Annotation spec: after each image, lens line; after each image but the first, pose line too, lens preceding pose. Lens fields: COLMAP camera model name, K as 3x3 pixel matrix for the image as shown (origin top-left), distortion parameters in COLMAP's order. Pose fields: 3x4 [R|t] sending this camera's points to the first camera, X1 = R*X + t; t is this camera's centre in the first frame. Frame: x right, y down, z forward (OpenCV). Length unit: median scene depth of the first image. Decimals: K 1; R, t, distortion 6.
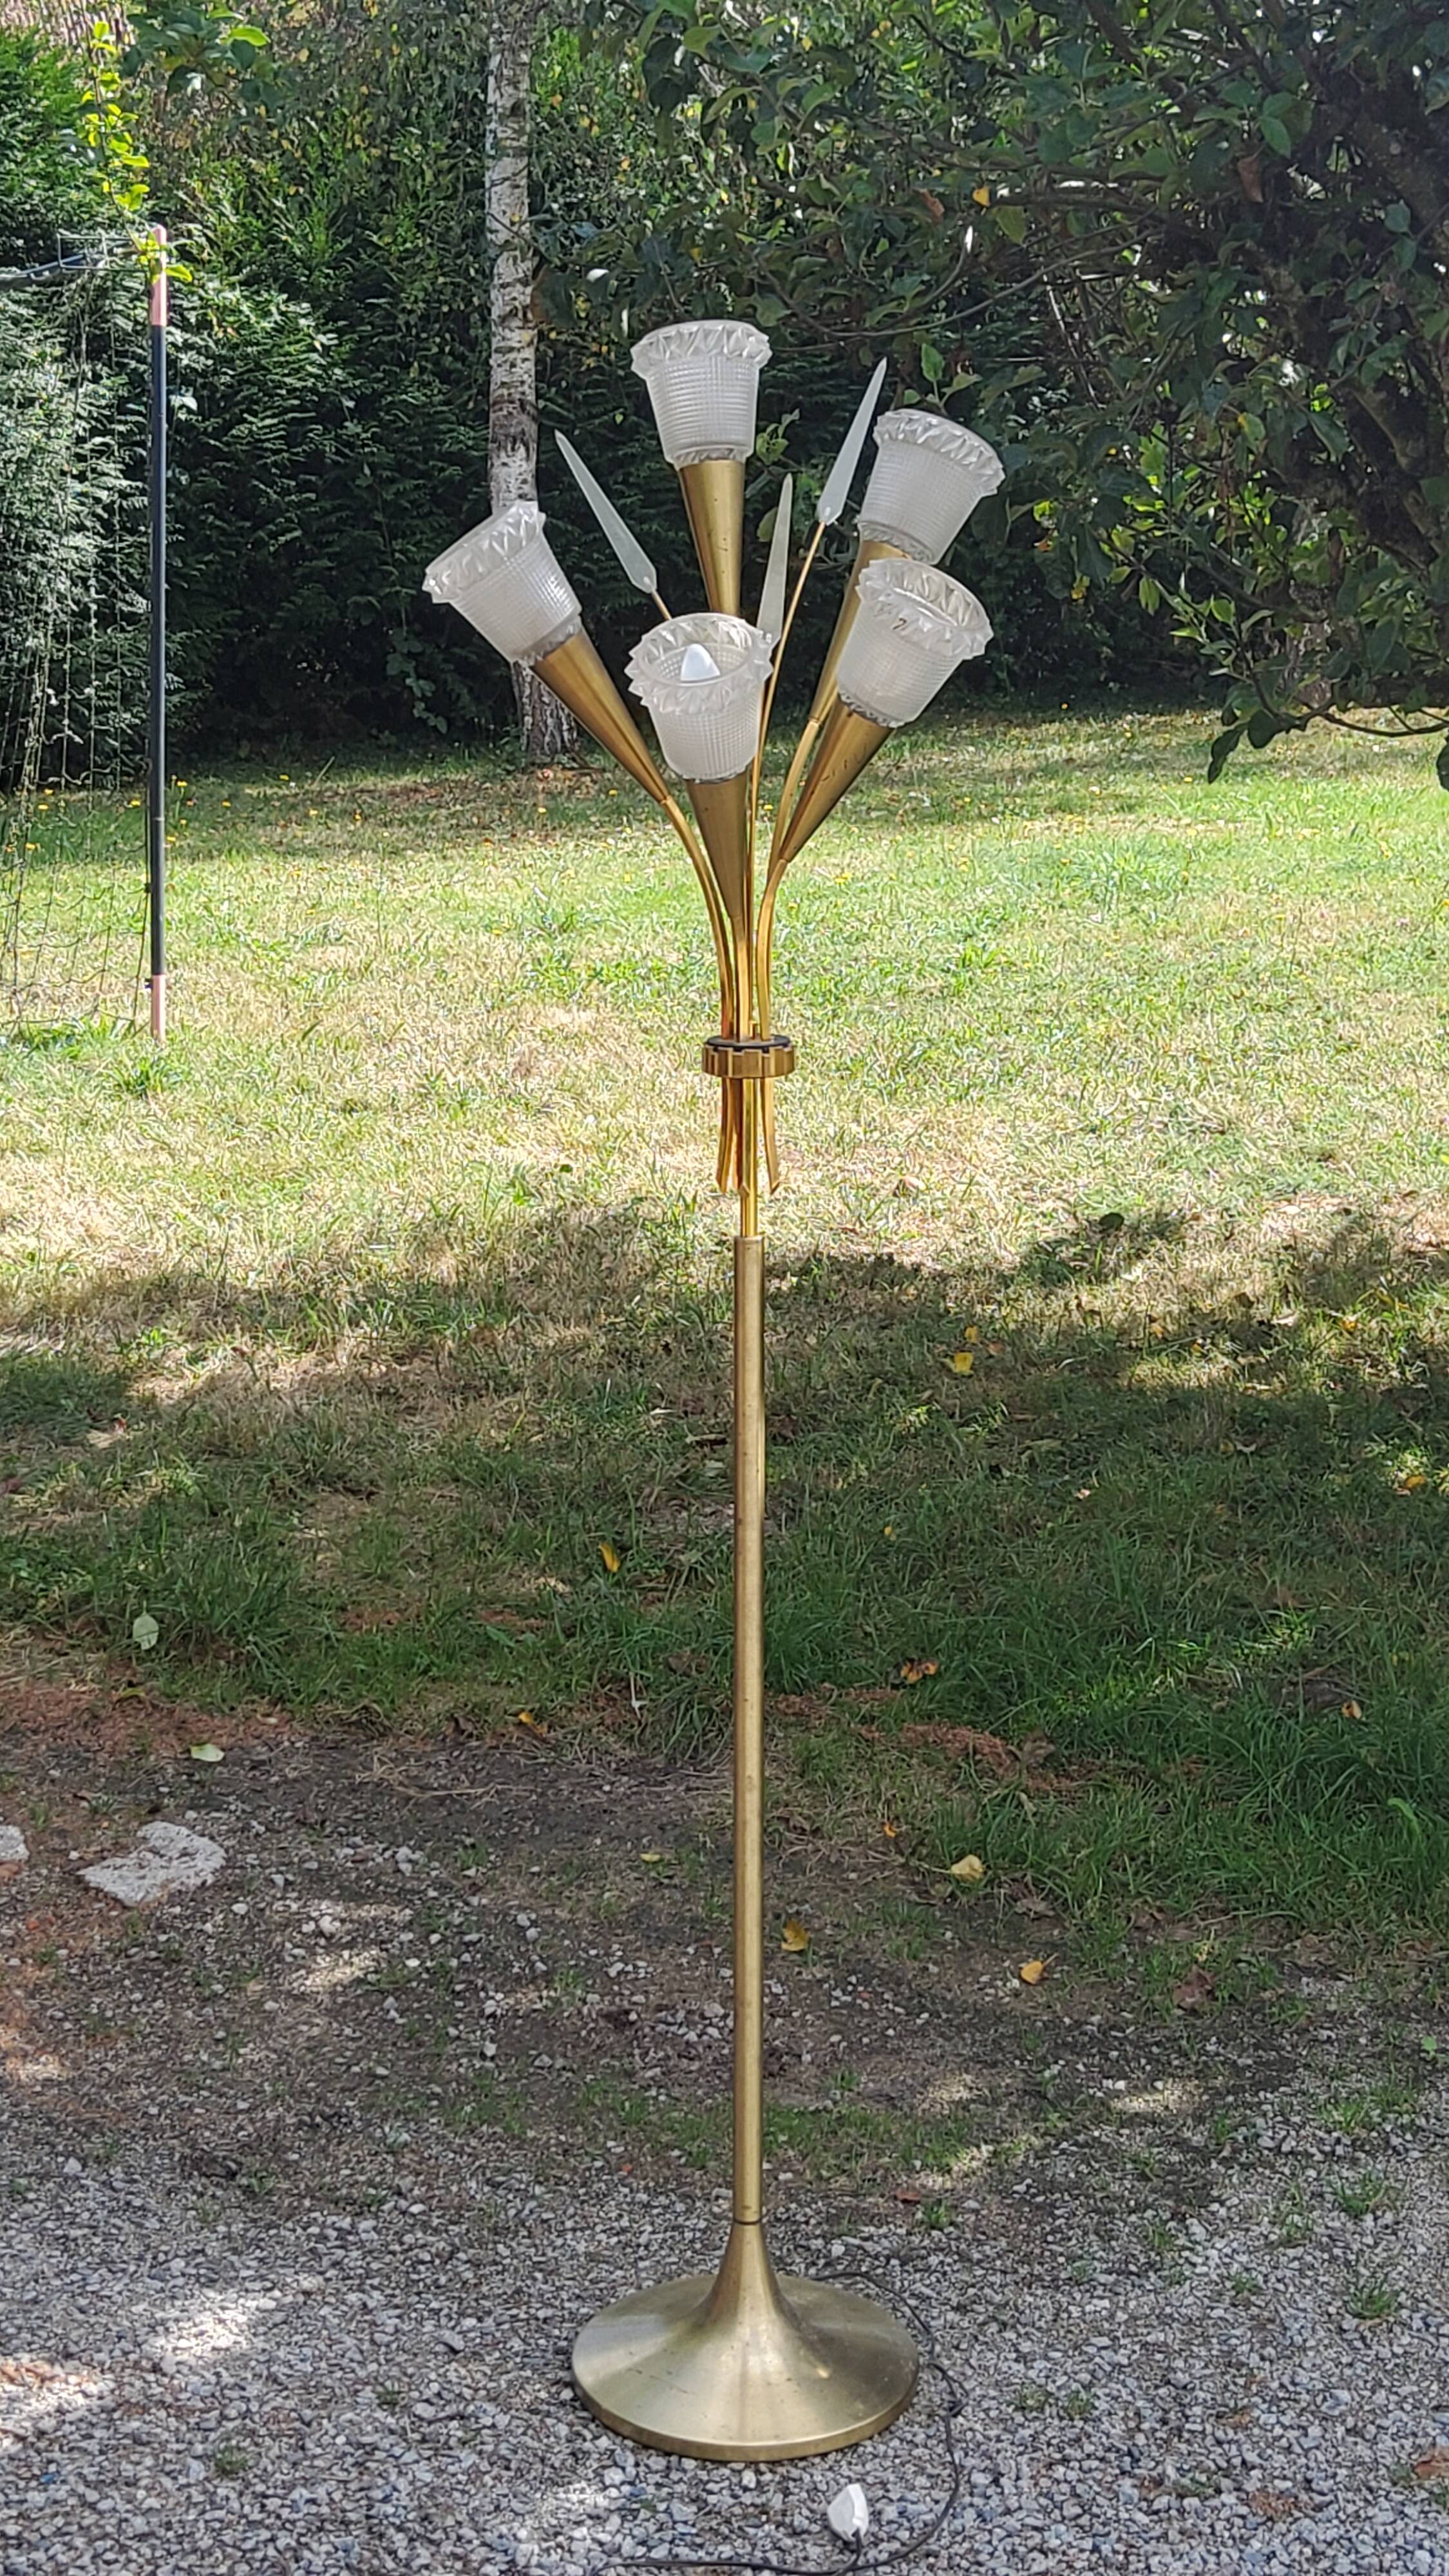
lens RADIAL K [[3842.4, 0, 735.2], [0, 3842.4, 1276.1], [0, 0, 1]] dist [0.179839, -0.520975]
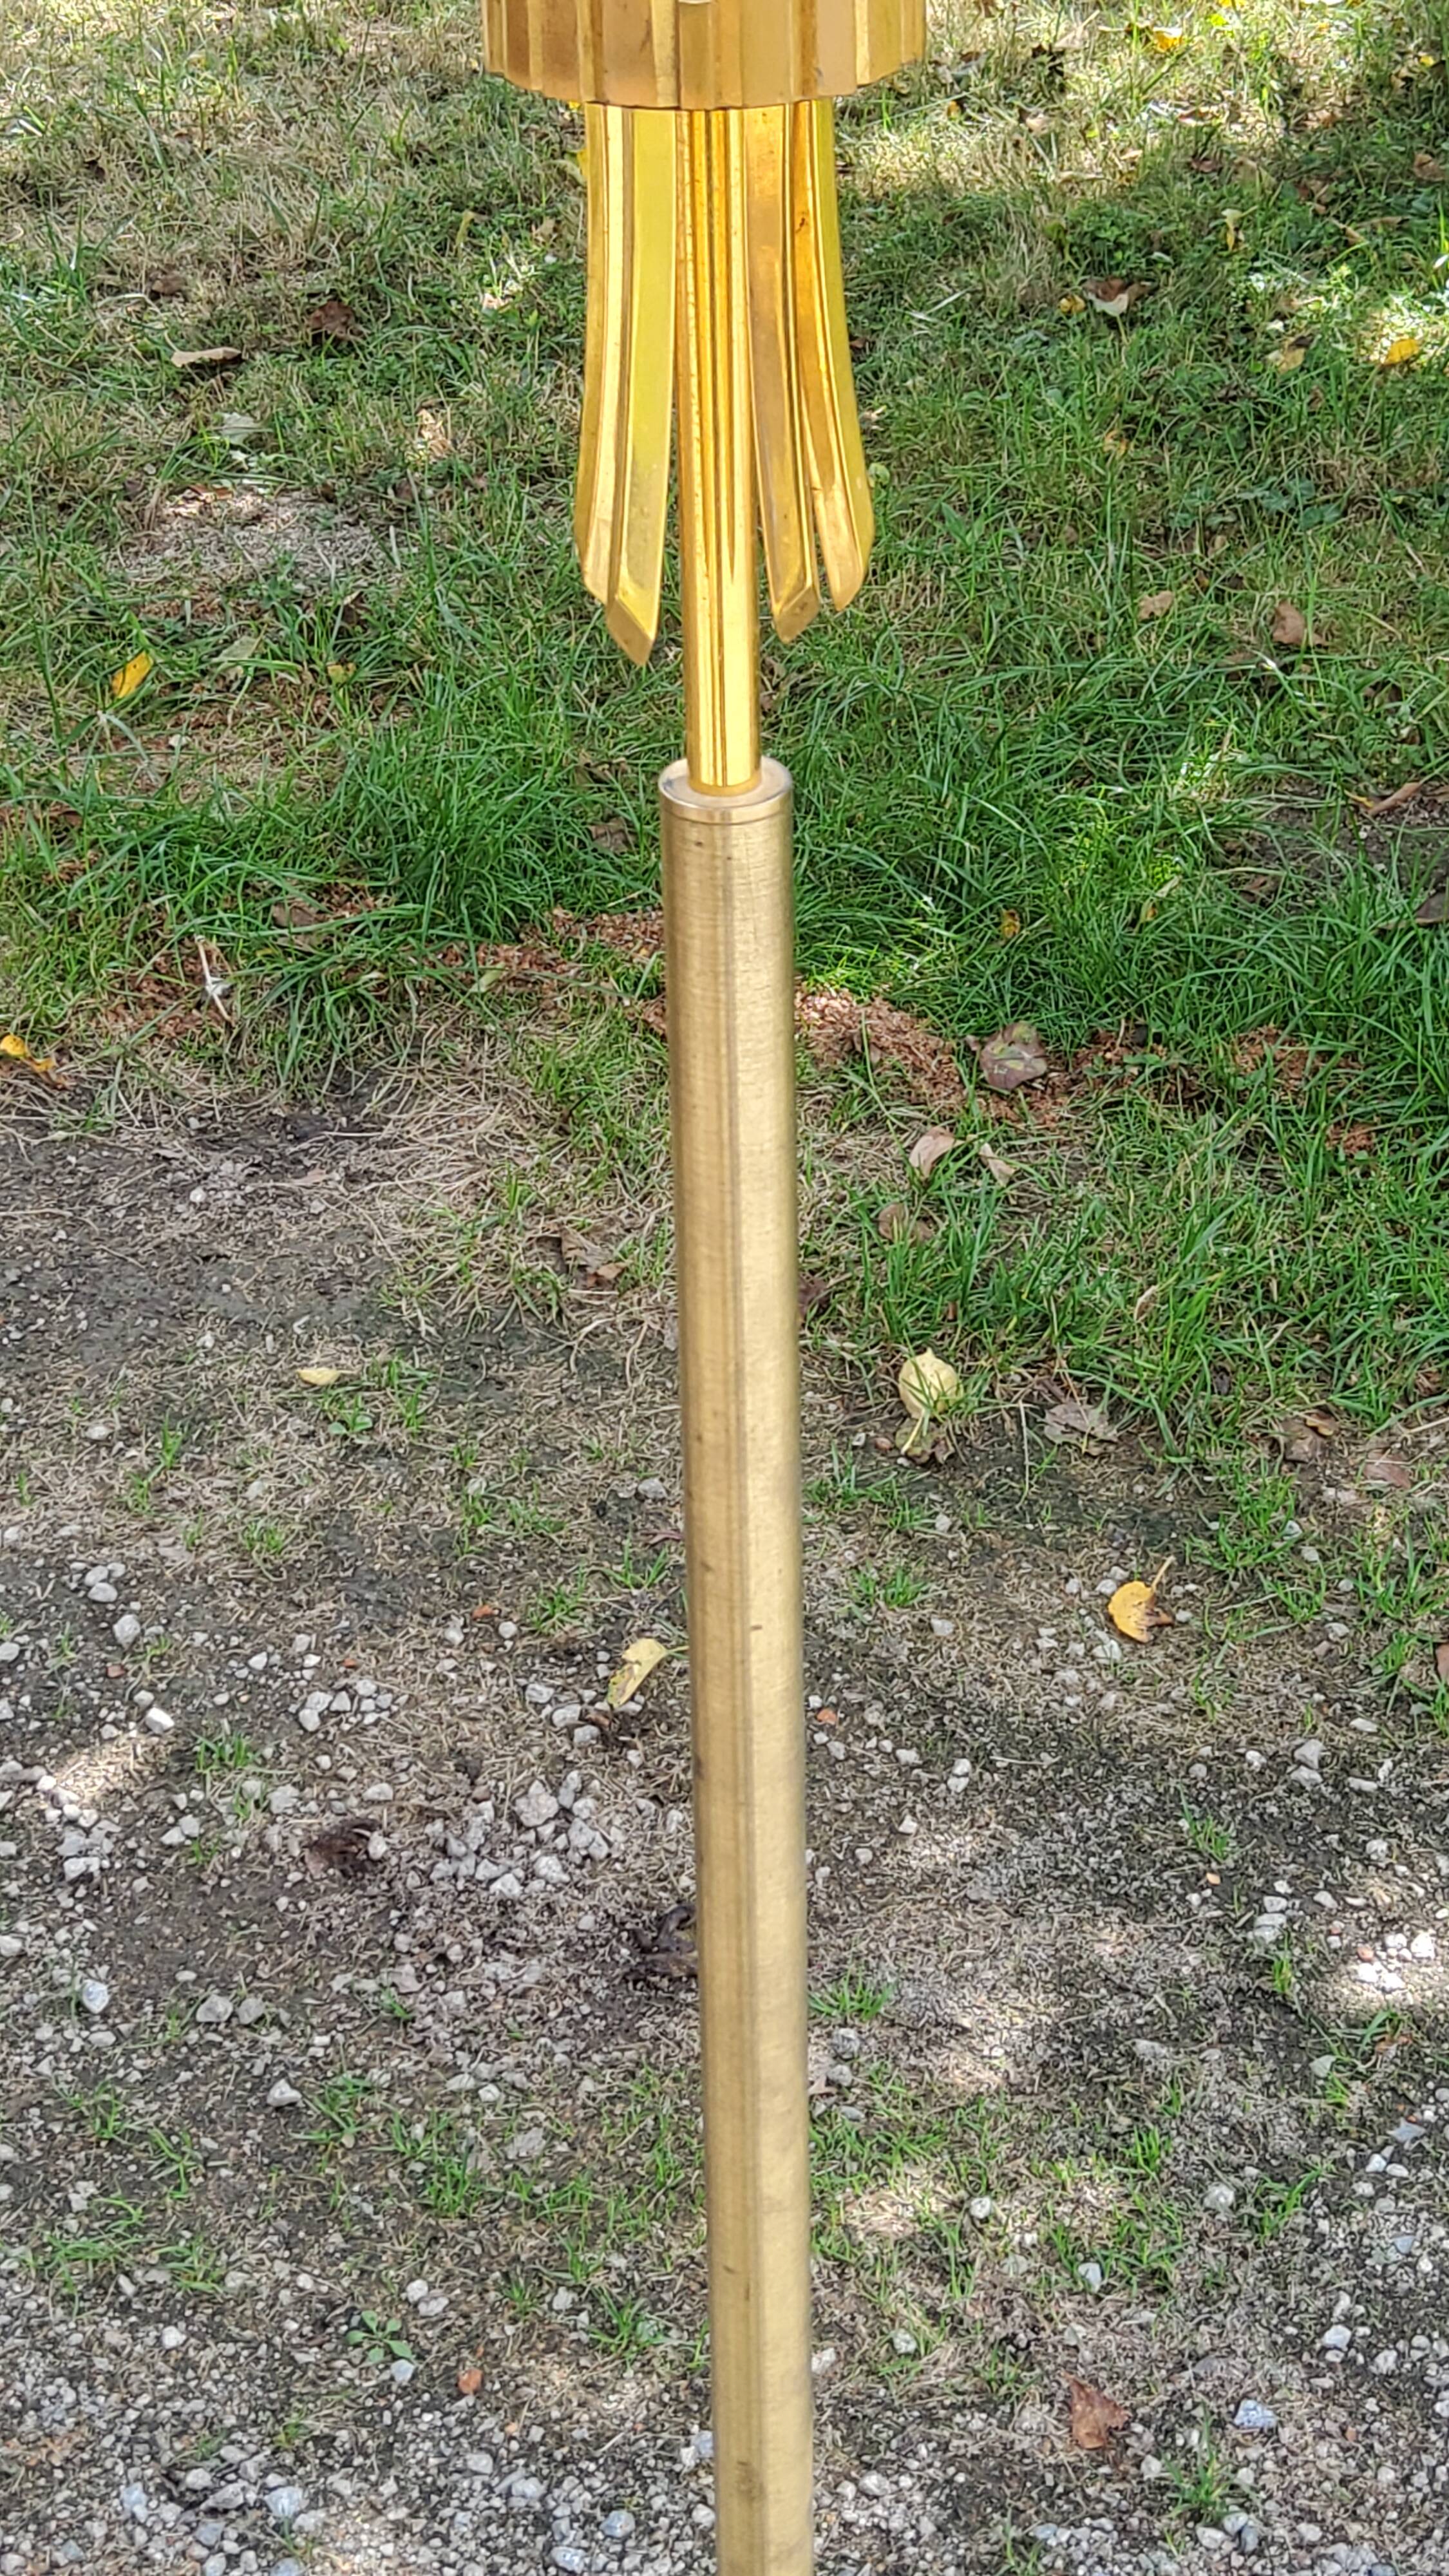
lens RADIAL K [[3842.4, 0, 735.2], [0, 3842.4, 1276.1], [0, 0, 1]] dist [0.179839, -0.520975]
pose [[0.982672, -0.117081, 0.143696, -0.044558], [0.059964, 0.934365, 0.351237, -0.044719], [-0.175388, -0.336534, 0.925194, 0.578001]]
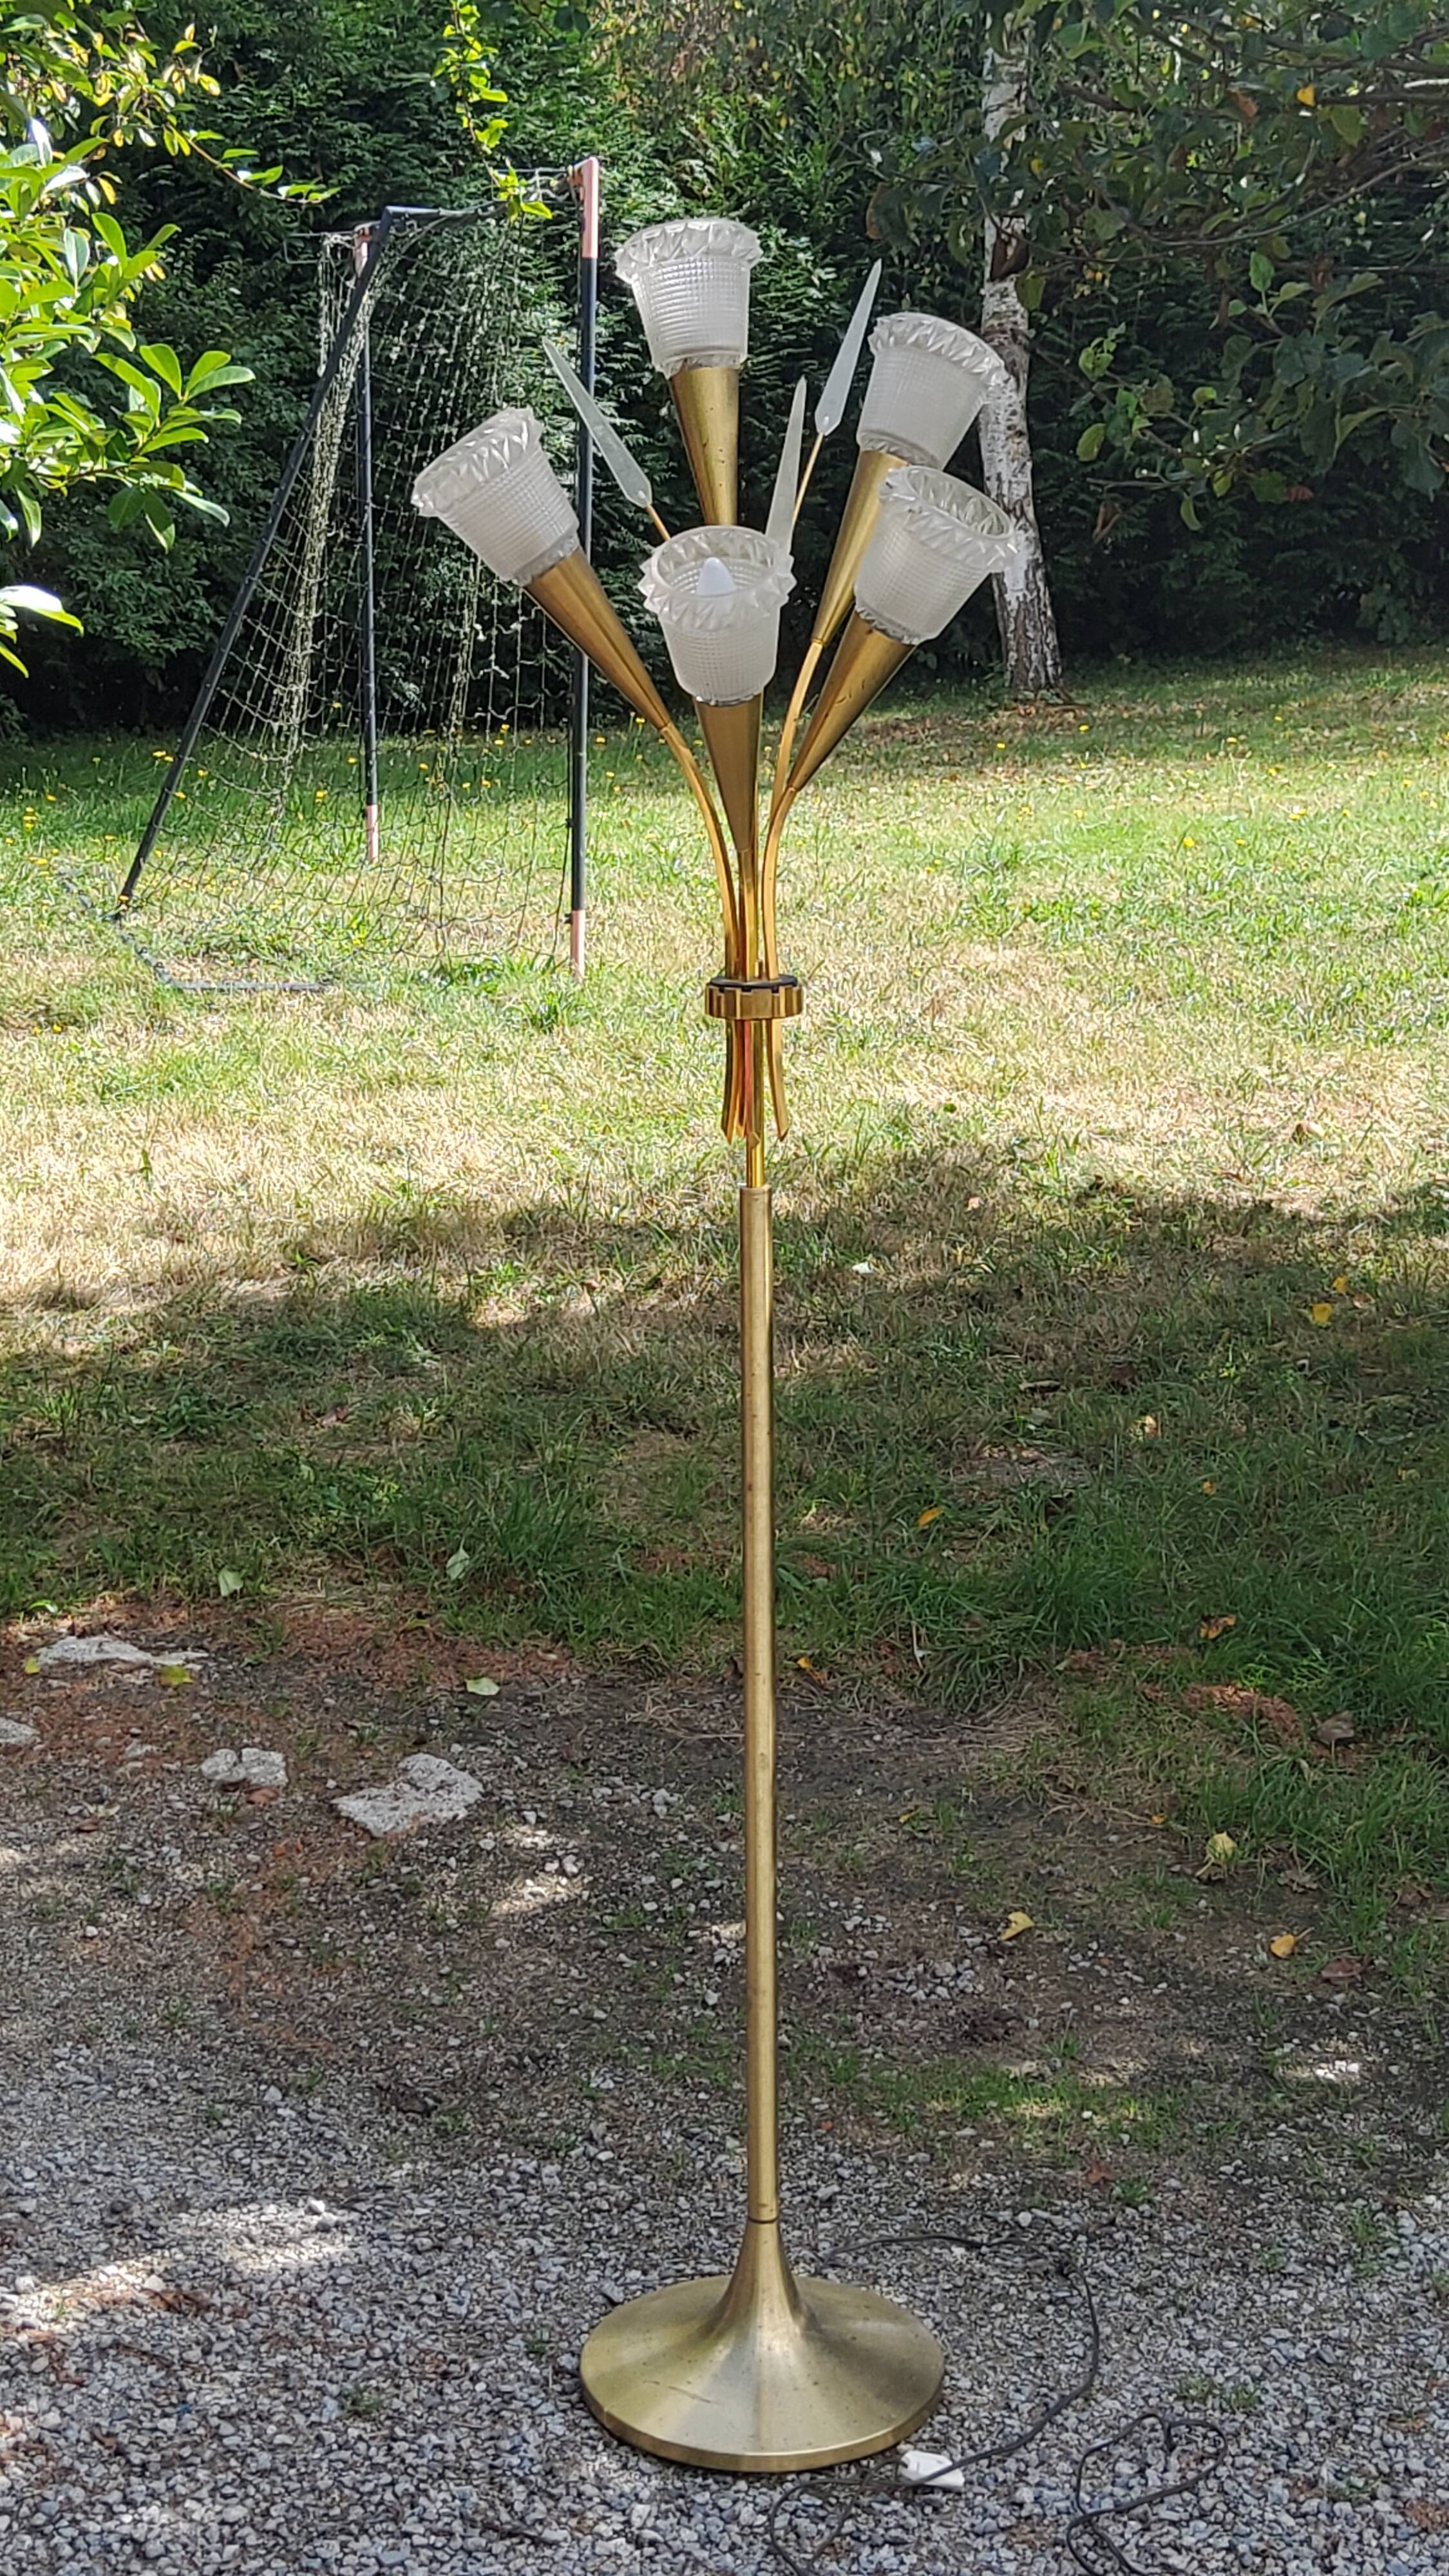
lens RADIAL K [[3871.2, 0, 736.1], [0, 3871.2, 1251.0], [0, 0, 1]] dist [0.177513, -0.464613]
pose [[0.990317, 0.019493, -0.137448, 0.075213], [-0.018413, 0.999789, 0.009131, 0.000980], [0.137597, -0.006512, 0.990467, 0.022381]]
